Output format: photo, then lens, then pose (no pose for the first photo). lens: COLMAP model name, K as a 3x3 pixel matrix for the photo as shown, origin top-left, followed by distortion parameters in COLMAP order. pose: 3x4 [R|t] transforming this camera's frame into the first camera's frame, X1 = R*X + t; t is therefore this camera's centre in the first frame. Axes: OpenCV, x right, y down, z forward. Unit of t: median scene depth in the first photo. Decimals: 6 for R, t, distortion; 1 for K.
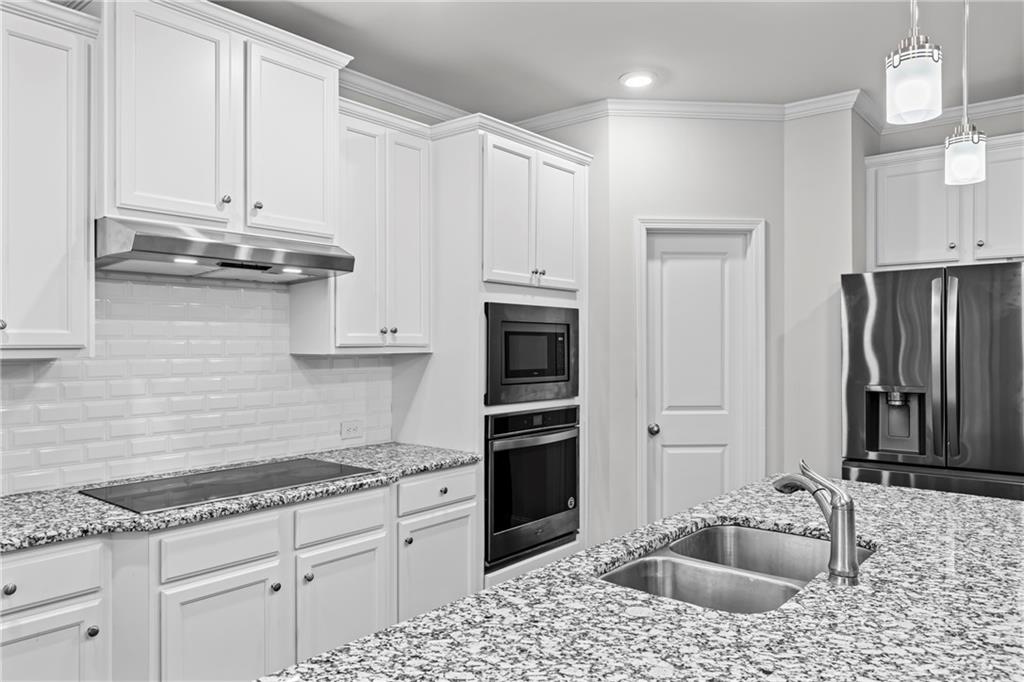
lens RADIAL K [[718.1, 0, 512.7], [0, 718.1, 342.6], [0, 0, 1]] dist [0.006304, 0.002065]
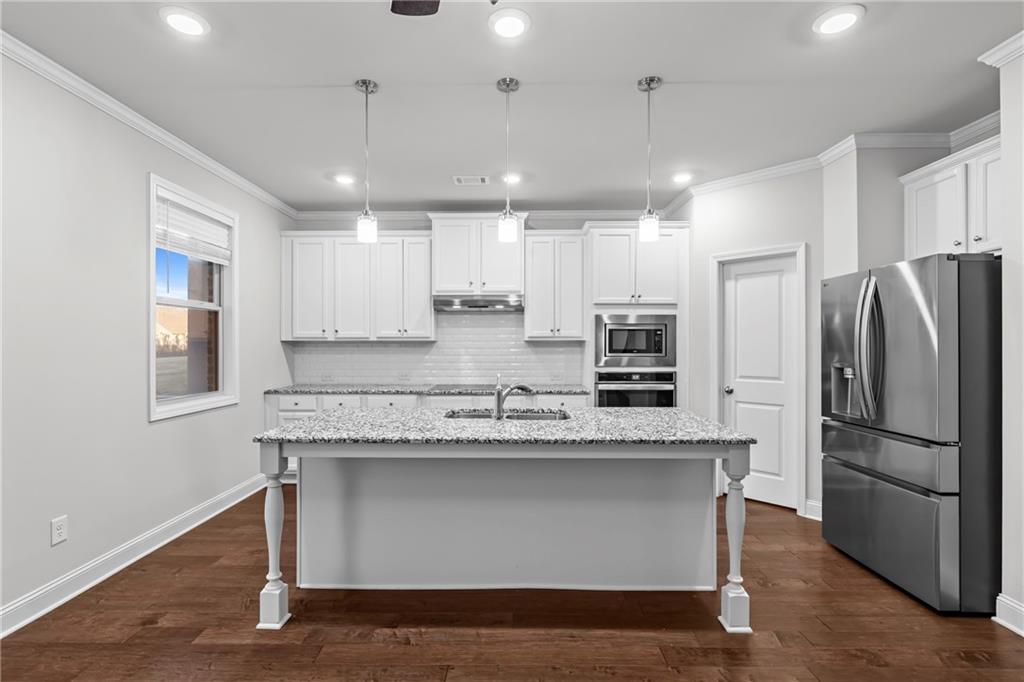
lens RADIAL K [[487.0, 0, 511.3], [0, 487.0, 341.7], [0, 0, 1]] dist [-0.000122, -0.000082]
pose [[0.622857, -0.004337, -0.782323, 0.773941], [0.001506, 0.999989, -0.004344, 0.021876], [0.782334, 0.001528, 0.622857, -0.019882]]
